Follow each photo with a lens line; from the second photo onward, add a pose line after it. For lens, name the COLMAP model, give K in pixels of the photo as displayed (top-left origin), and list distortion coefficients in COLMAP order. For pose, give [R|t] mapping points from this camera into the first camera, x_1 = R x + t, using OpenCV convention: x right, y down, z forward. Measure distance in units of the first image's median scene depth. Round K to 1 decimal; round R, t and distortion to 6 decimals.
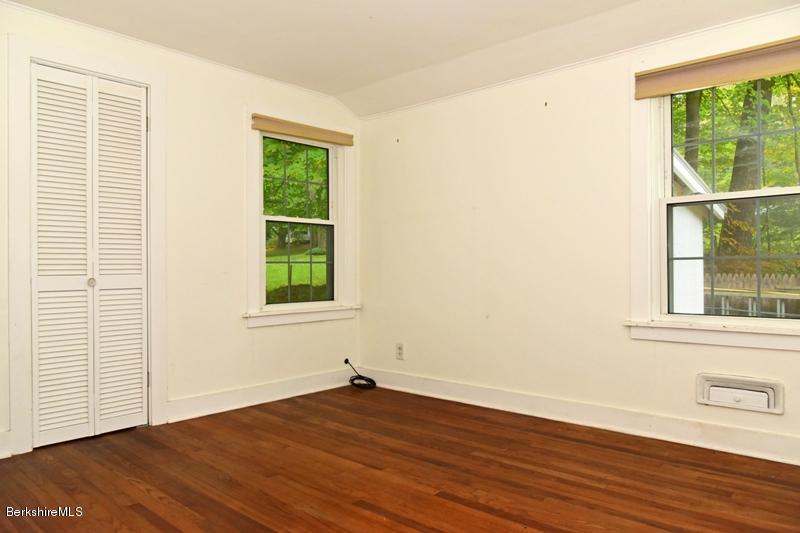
lens RADIAL K [[574.1, 0, 396.7], [0, 574.1, 272.1], [0, 0, 1]] dist [-0.009550, -0.007760]
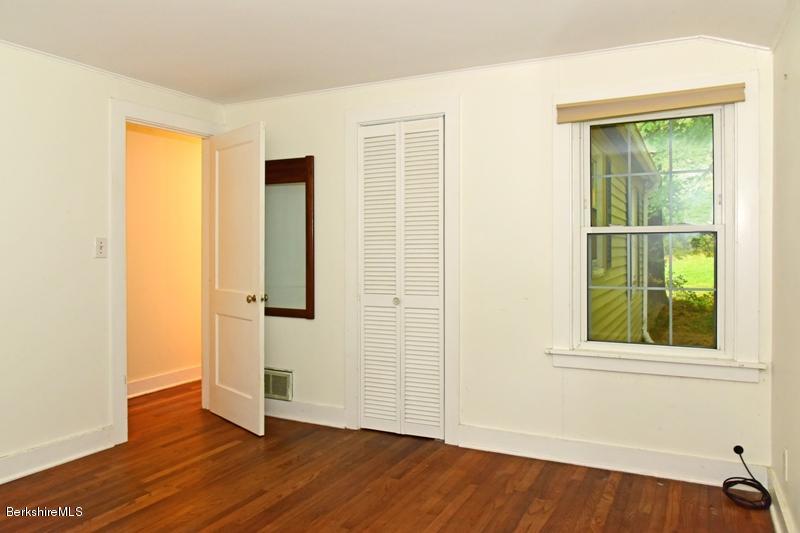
lens RADIAL K [[574.1, 0, 402.1], [0, 574.1, 262.8], [0, 0, 1]] dist [-0.009550, -0.007760]
pose [[0.272399, 0.016656, -0.962040, 0.599771], [-0.009865, 0.999846, 0.014517, -0.078386], [0.962134, 0.005536, 0.272521, 0.710890]]
